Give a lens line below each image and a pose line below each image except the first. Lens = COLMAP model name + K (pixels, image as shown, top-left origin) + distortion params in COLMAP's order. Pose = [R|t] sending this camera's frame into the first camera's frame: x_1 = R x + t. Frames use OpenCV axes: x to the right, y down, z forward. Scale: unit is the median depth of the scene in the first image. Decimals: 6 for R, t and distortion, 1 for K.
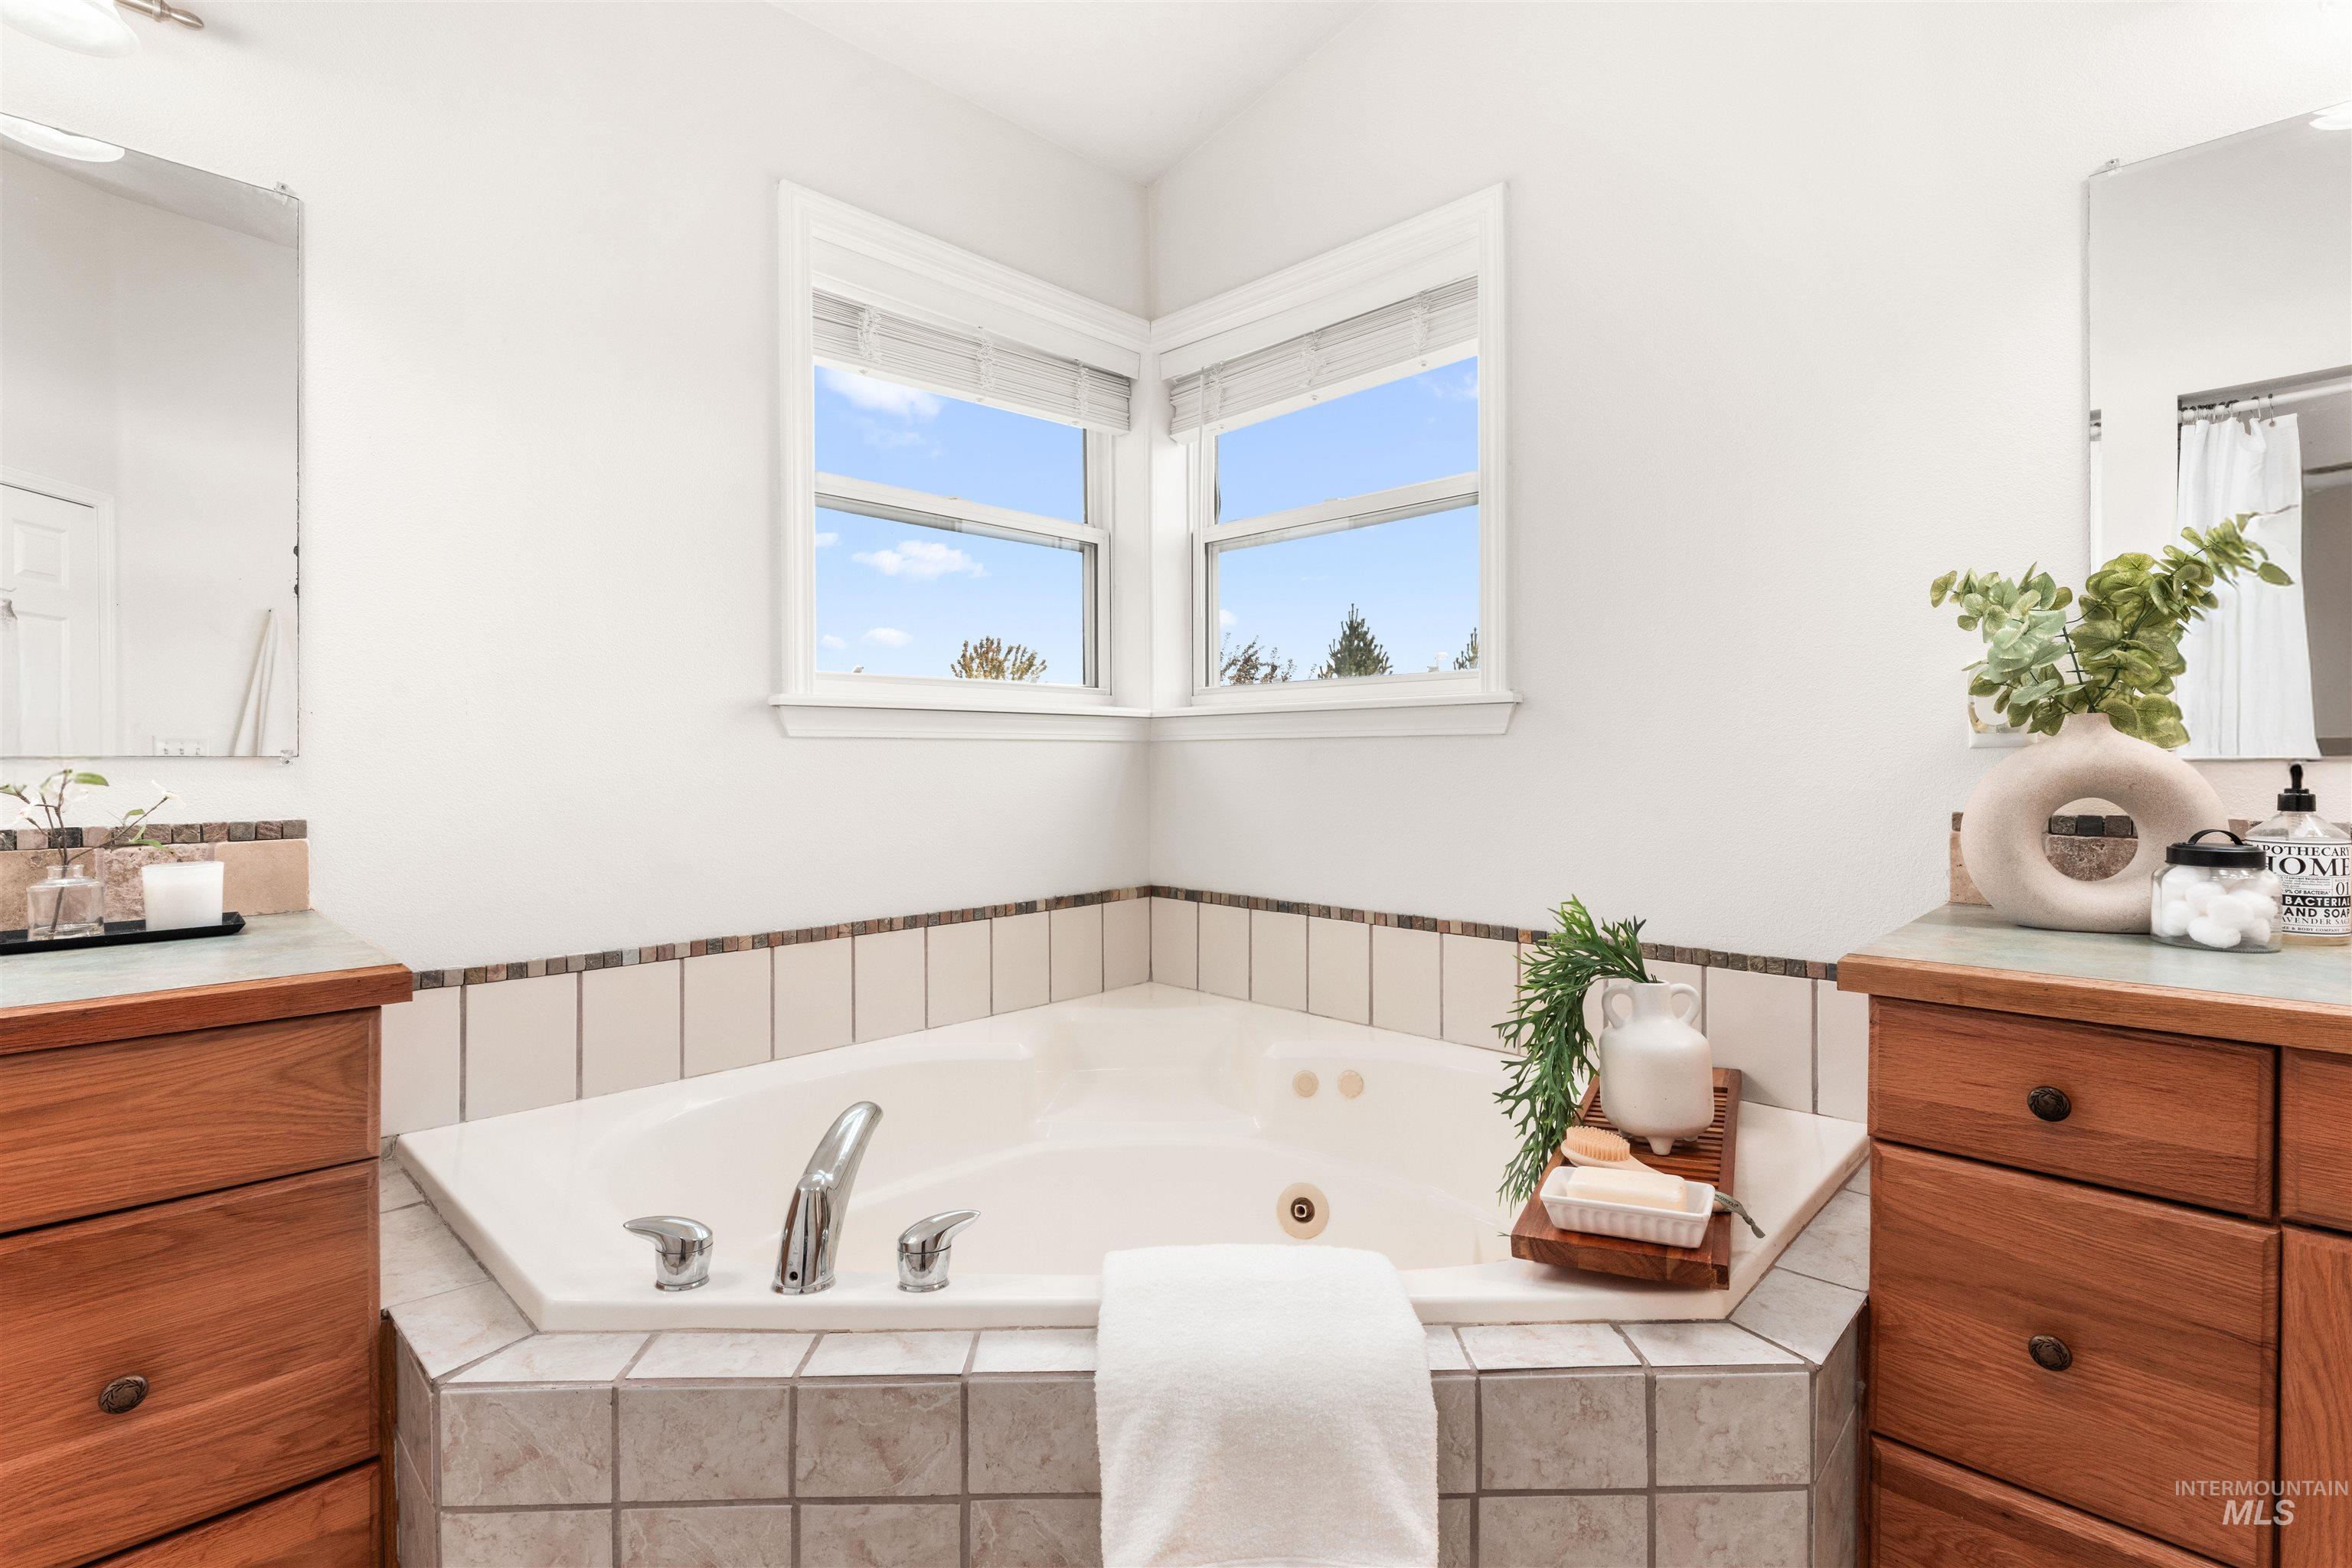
lens RADIAL K [[1100.2, 0, 1177.8], [0, 1100.2, 770.8], [0, 0, 1]] dist [-0.004493, -0.000752]
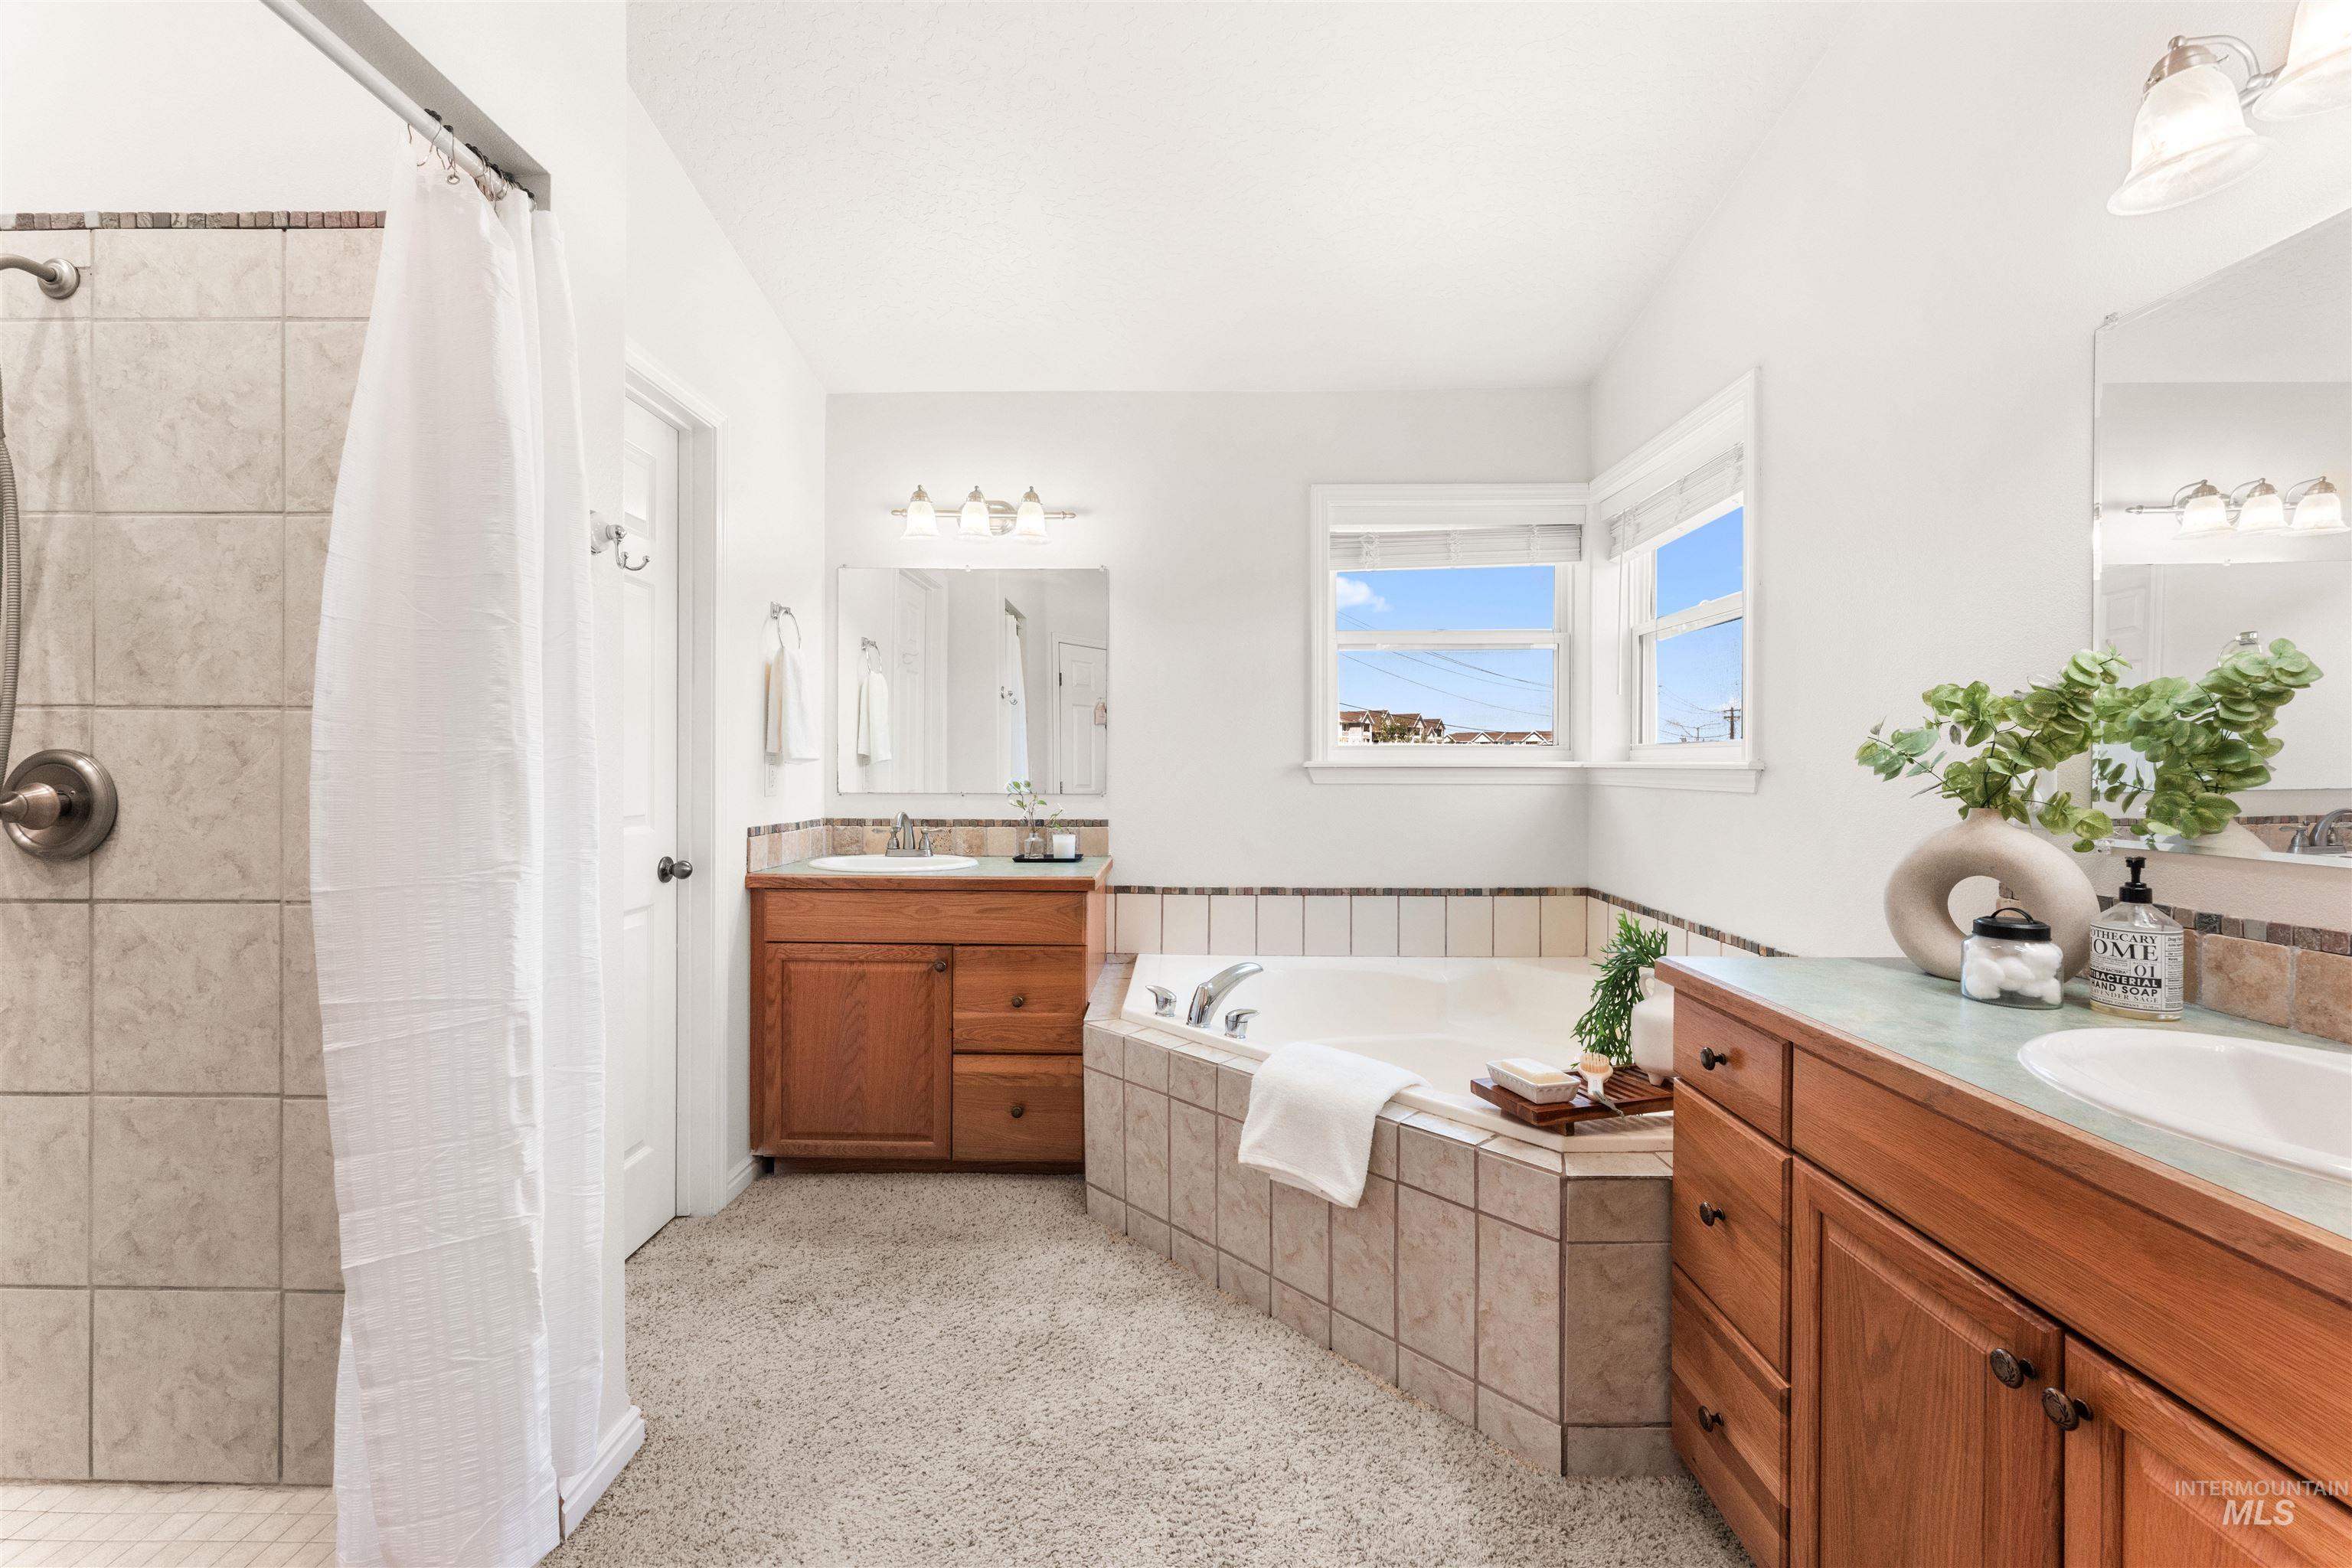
lens RADIAL K [[953.0, 0, 1174.3], [0, 953.0, 777.5], [0, 0, 1]] dist [-0.000068, -0.000087]
pose [[0.680161, 0.017359, -0.732857, 1.028287], [-0.011116, 0.999849, 0.013366, -0.093440], [0.732978, -0.000945, 0.680251, -0.415237]]
